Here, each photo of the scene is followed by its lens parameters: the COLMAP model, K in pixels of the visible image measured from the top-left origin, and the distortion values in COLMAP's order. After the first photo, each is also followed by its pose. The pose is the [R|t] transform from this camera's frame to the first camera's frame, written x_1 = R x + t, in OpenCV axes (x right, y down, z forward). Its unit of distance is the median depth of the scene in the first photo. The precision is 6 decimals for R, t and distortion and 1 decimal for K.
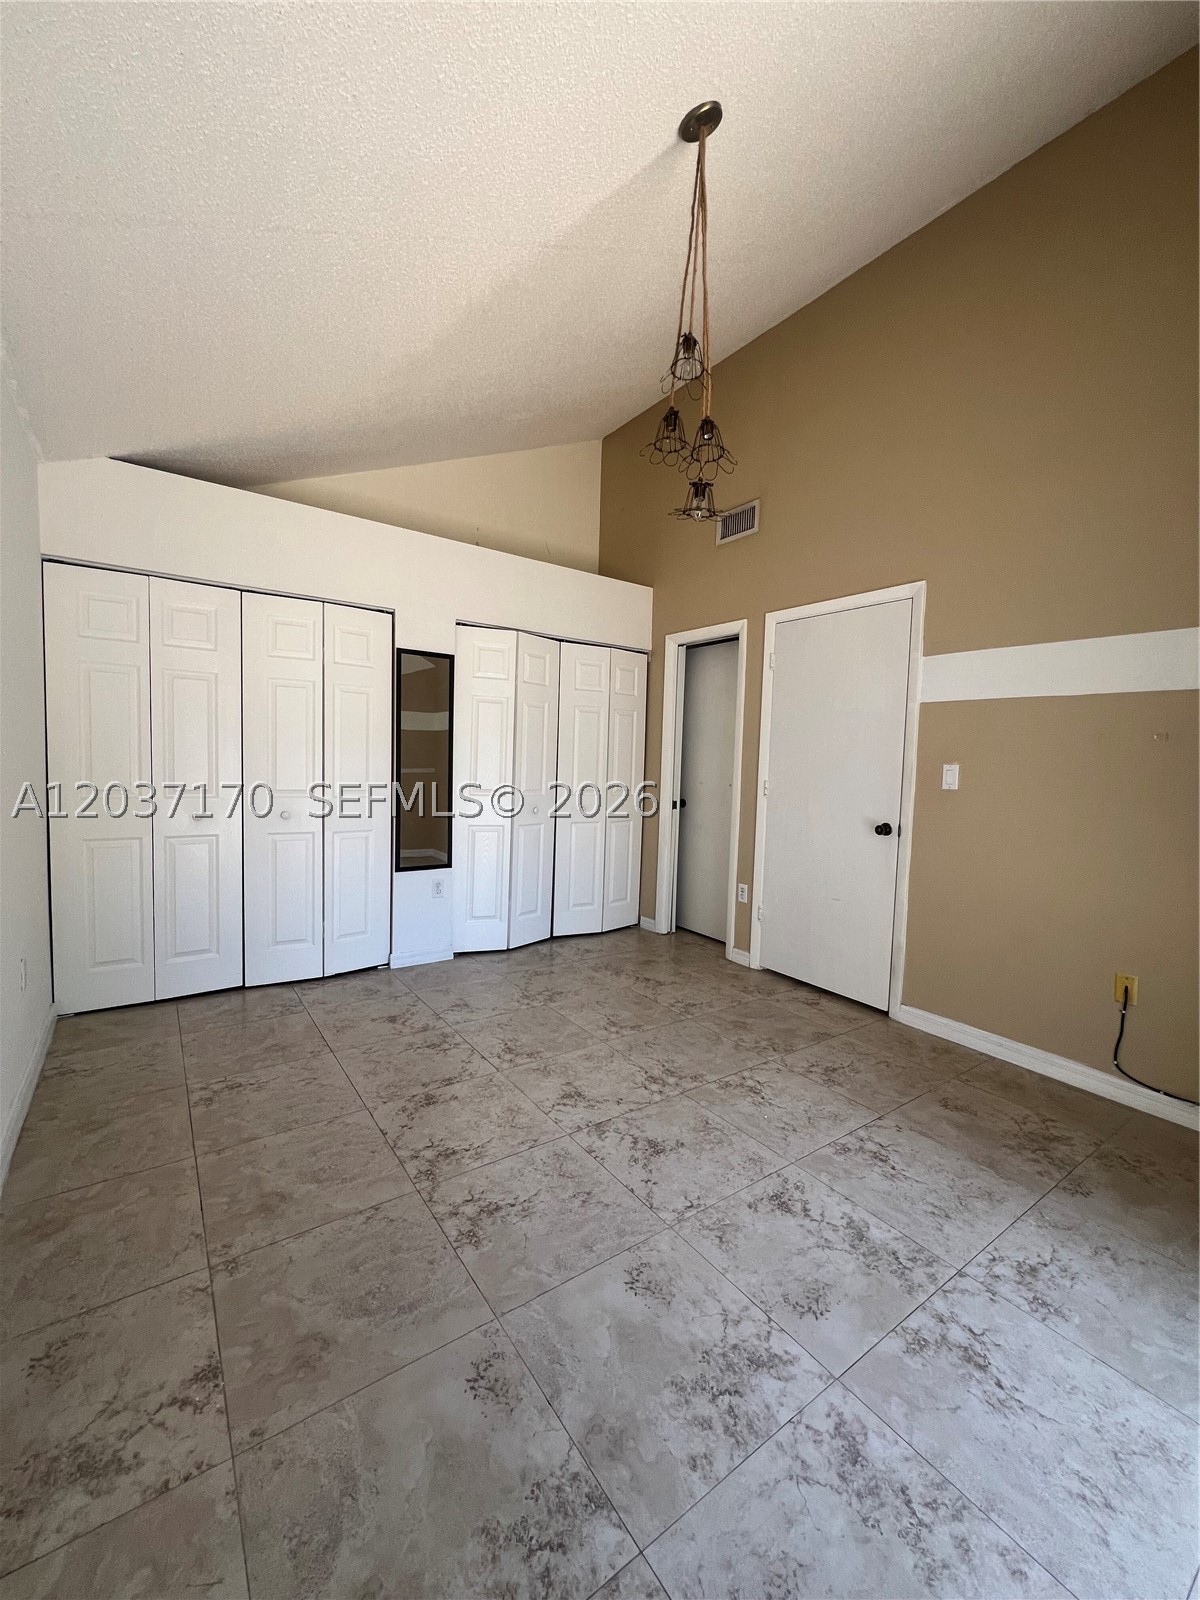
lens RADIAL K [[639.2, 0, 600.0], [0, 639.2, 800.0], [0, 0, 1]] dist [-0.002273, -0.000148]
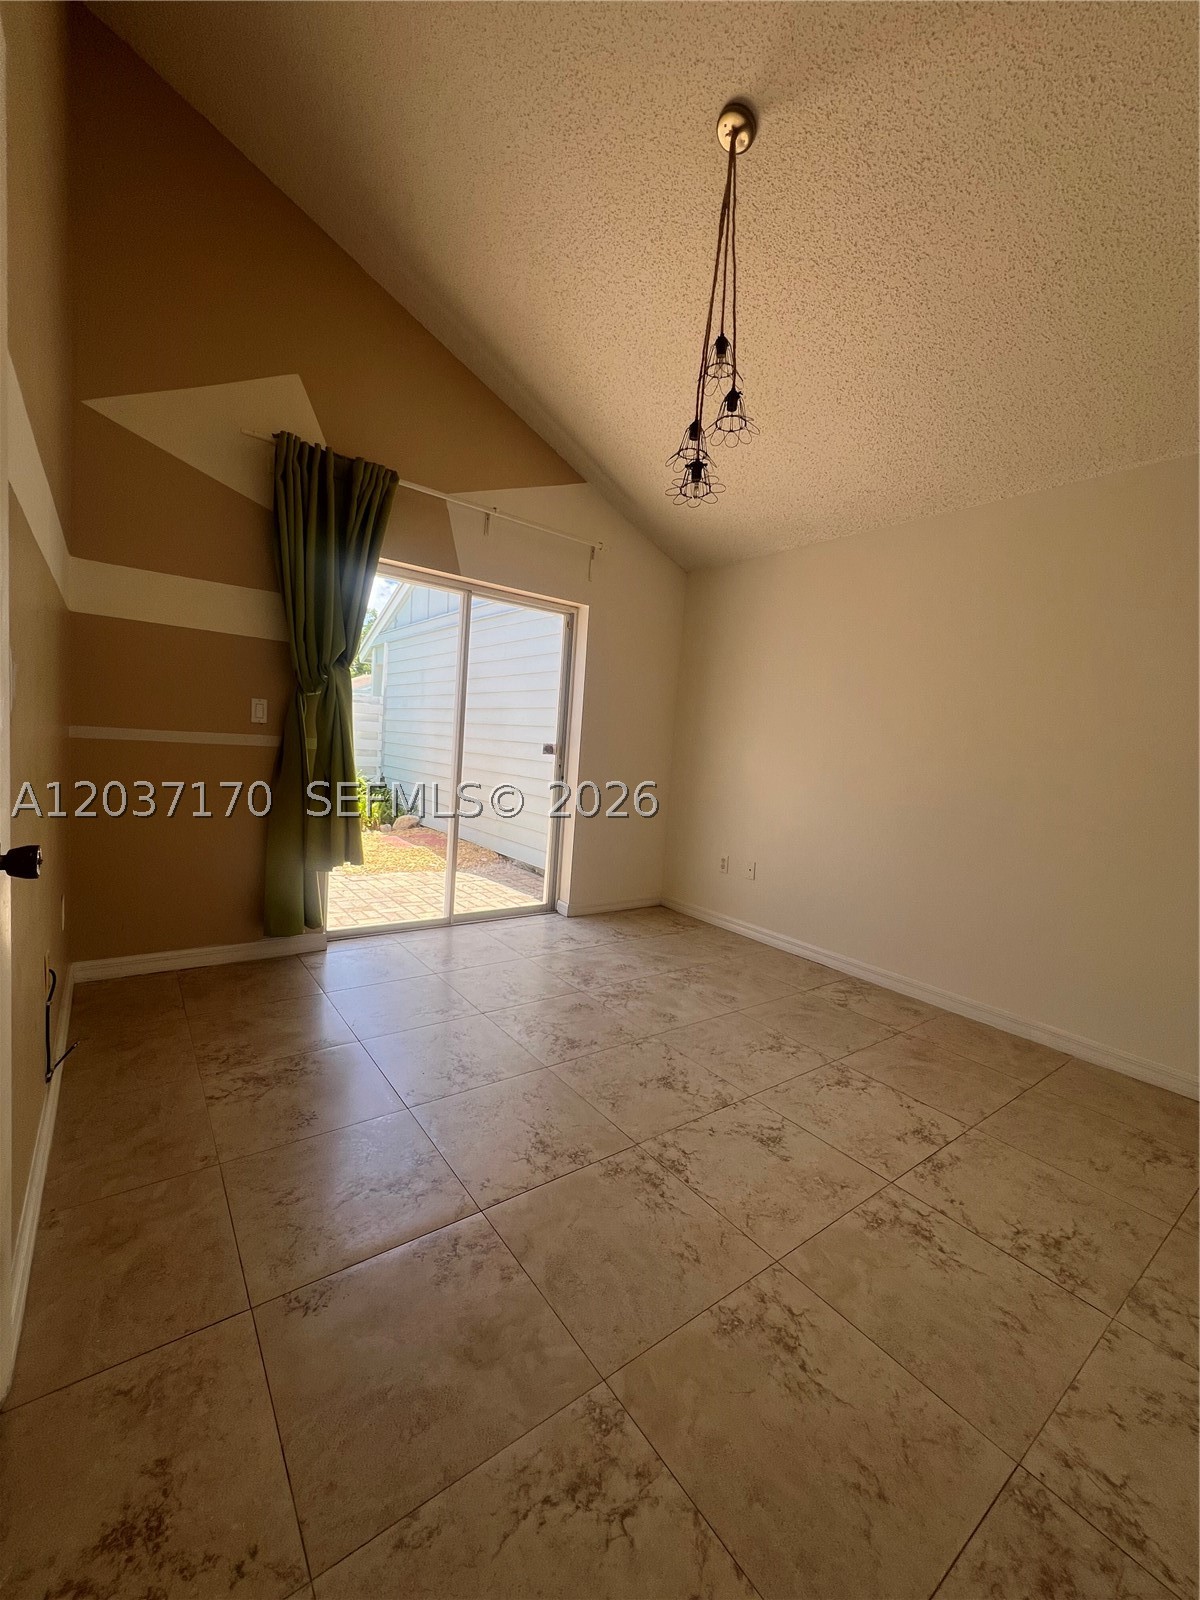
lens RADIAL K [[639.2, 0, 600.0], [0, 639.2, 800.0], [0, 0, 1]] dist [-0.002273, -0.000148]
pose [[-0.994600, -0.097573, -0.035373, 0.274946], [-0.101859, 0.983068, 0.152320, -0.082764], [0.019912, 0.155100, -0.987698, 1.934142]]
